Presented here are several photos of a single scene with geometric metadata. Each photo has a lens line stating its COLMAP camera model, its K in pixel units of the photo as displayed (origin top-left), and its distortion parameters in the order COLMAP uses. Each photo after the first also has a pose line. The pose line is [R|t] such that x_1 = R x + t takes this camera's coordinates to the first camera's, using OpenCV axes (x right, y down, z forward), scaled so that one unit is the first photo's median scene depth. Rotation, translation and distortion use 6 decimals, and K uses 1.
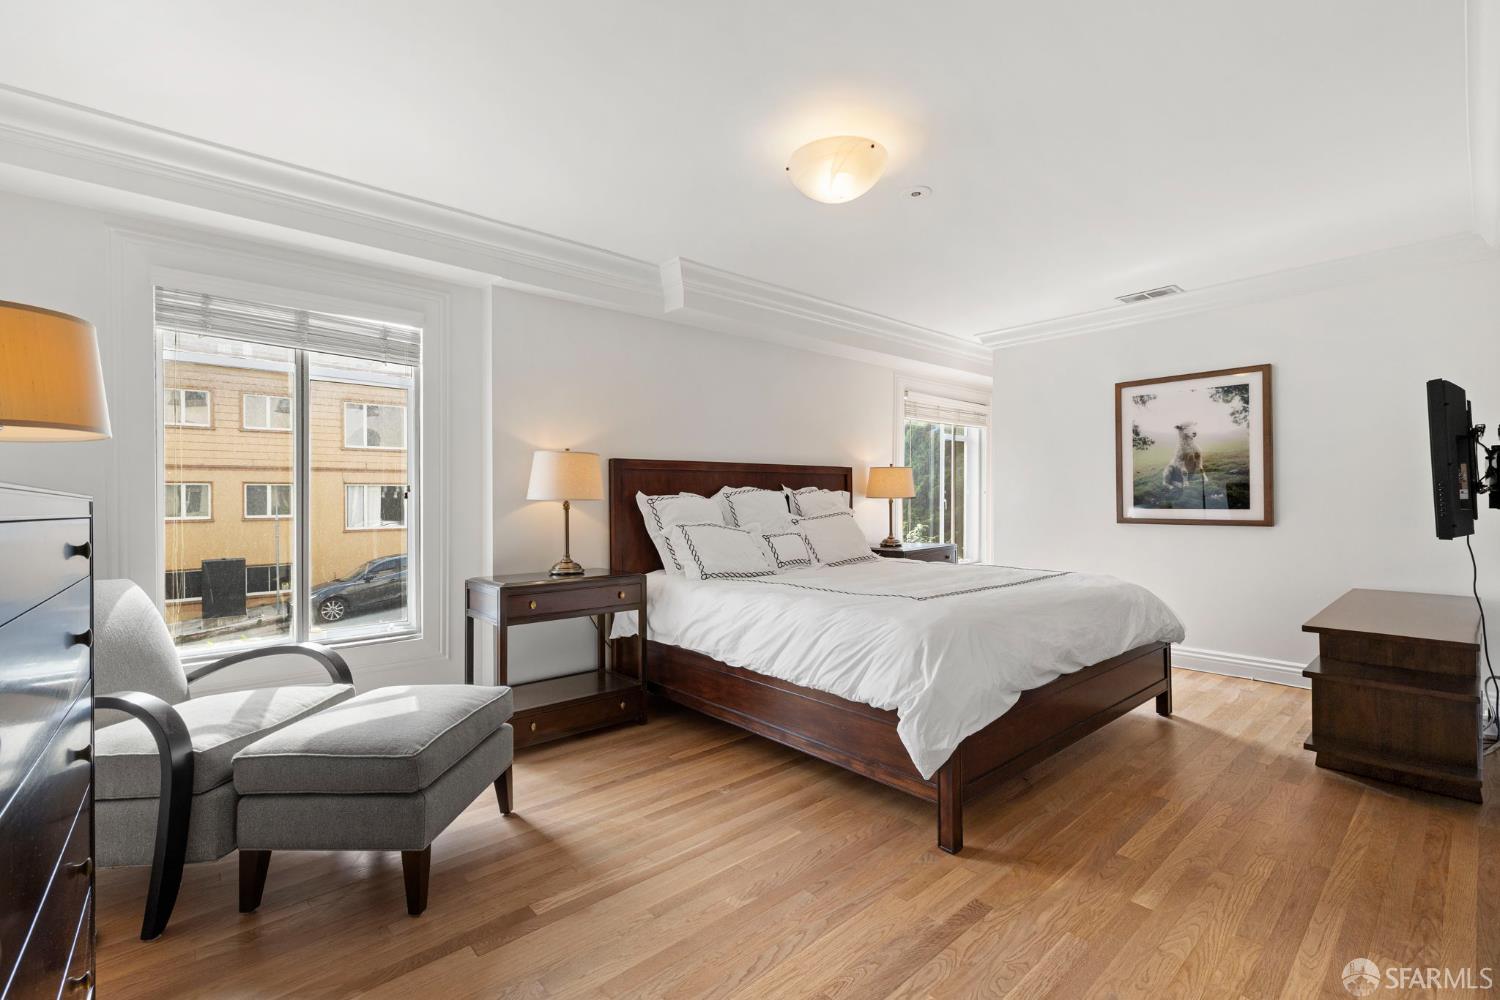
lens RADIAL K [[642.2, 0, 739.6], [0, 642.2, 496.2], [0, 0, 1]] dist [0.001966, 0.000637]
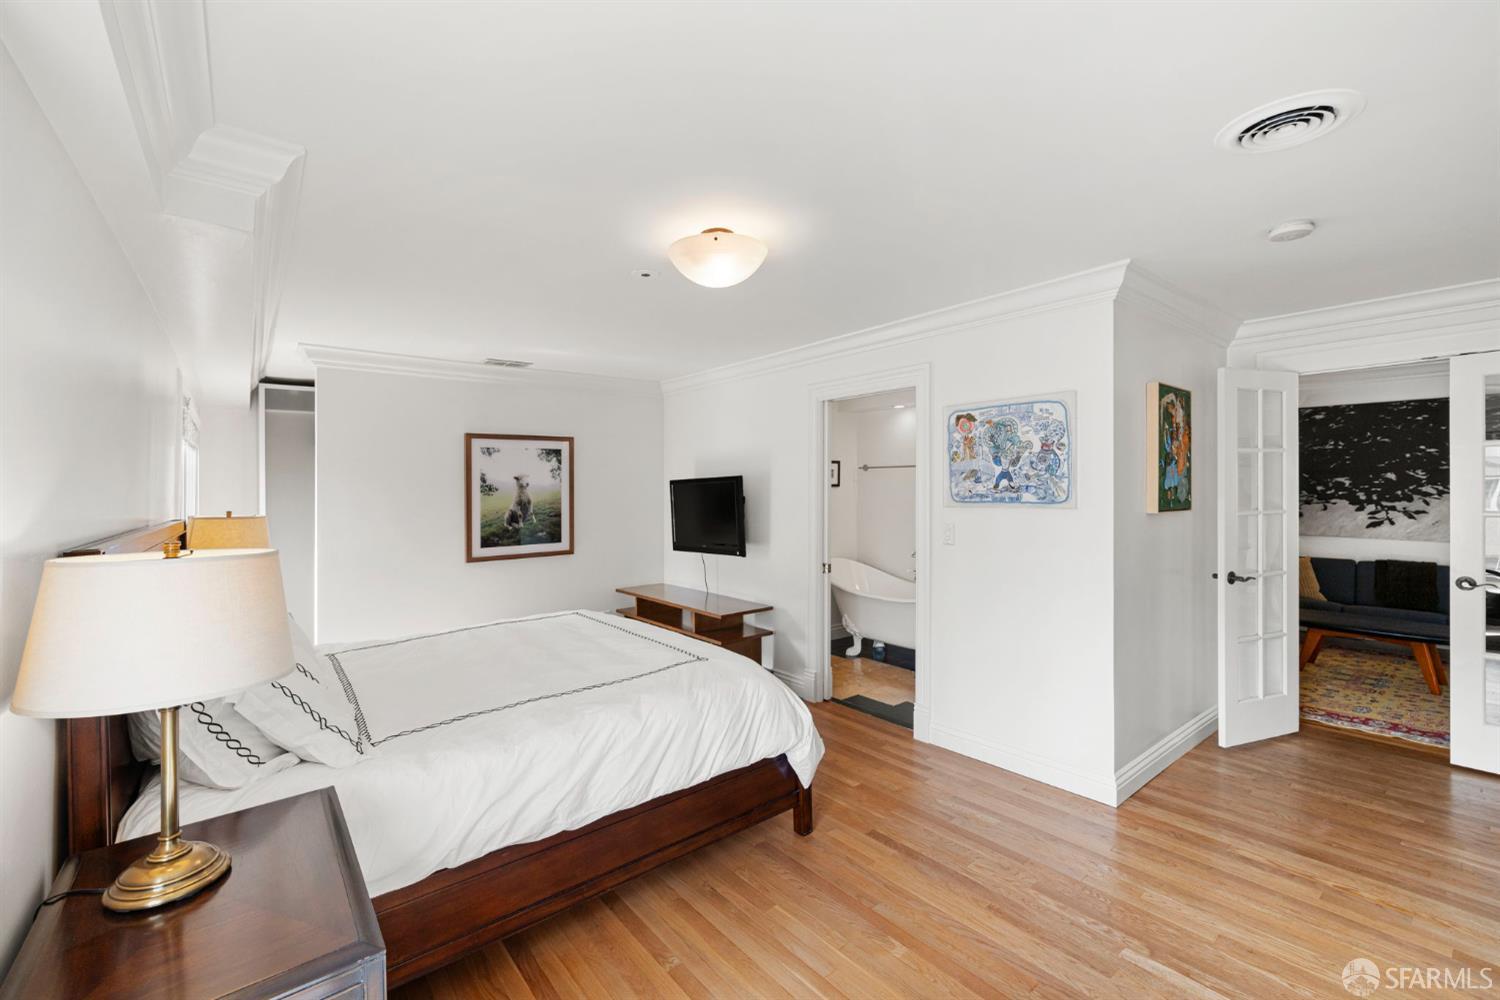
lens RADIAL K [[642.2, 0, 739.6], [0, 642.2, 496.2], [0, 0, 1]] dist [0.001966, 0.000637]
pose [[0.043272, -0.011786, 0.998994, -0.517644], [0.014291, 0.999835, 0.011177, -0.083909], [-0.998961, 0.013793, 0.043433, 0.553627]]
